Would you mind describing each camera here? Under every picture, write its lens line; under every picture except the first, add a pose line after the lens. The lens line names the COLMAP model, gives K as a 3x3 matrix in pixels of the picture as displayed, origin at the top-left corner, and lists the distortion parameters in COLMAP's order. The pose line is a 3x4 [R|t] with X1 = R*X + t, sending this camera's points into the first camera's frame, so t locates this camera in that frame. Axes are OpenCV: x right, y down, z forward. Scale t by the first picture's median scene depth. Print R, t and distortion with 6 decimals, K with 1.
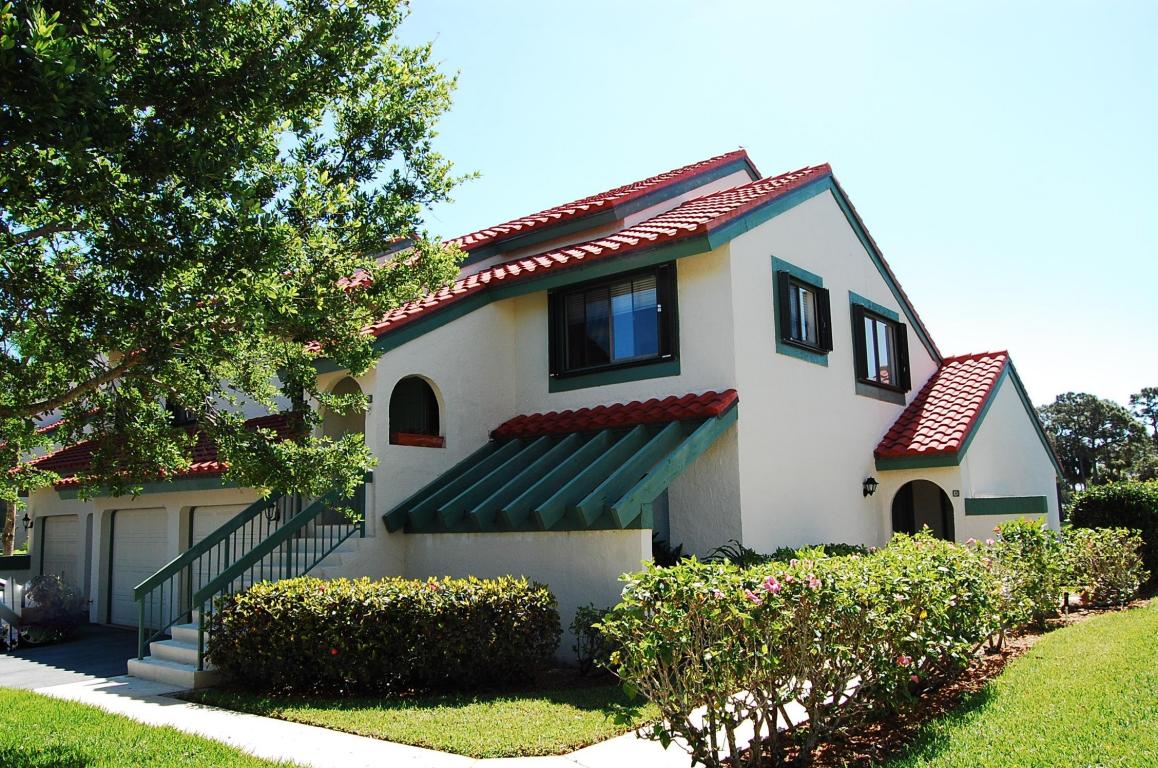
lens RADIAL K [[903.4, 0, 573.1], [0, 903.4, 384.9], [0, 0, 1]] dist [-0.092839, 0.031769]
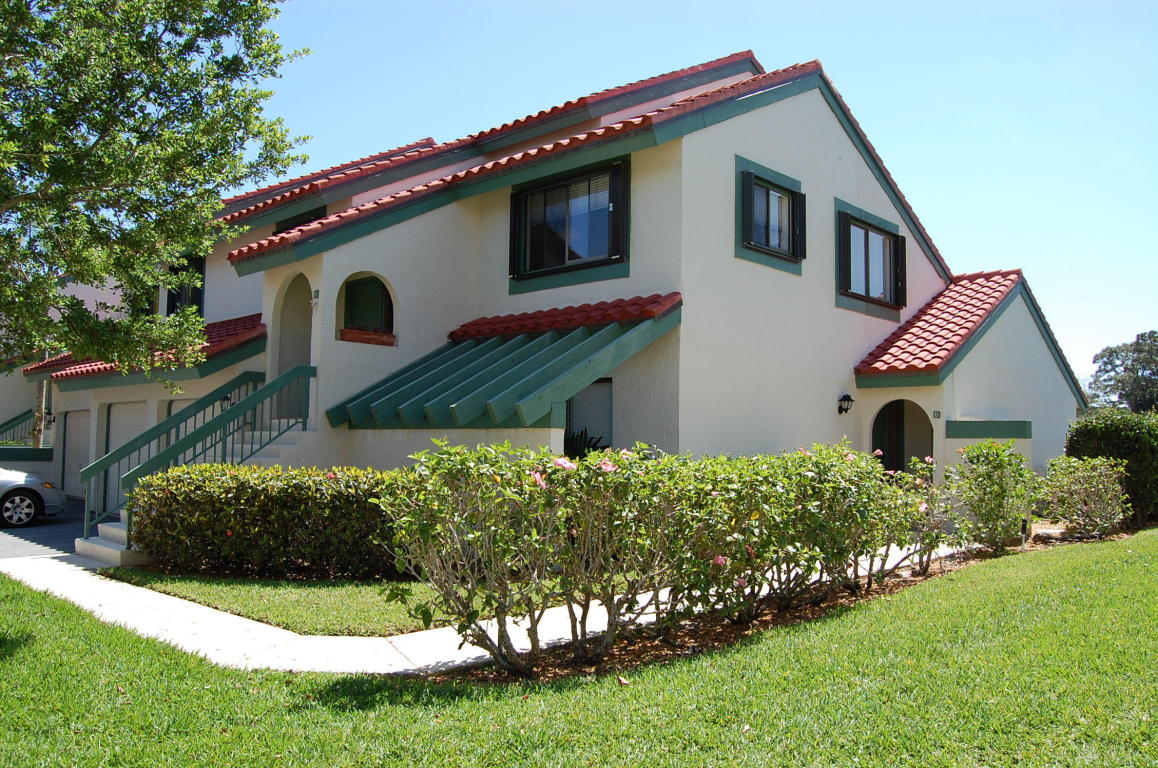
lens RADIAL K [[903.4, 0, 584.0], [0, 903.4, 388.4], [0, 0, 1]] dist [-0.092839, 0.031769]
pose [[0.996029, 0.034396, -0.082119, 0.144046], [-0.027263, 0.995883, 0.086456, 0.024034], [0.084755, -0.083874, 0.992865, 0.025777]]
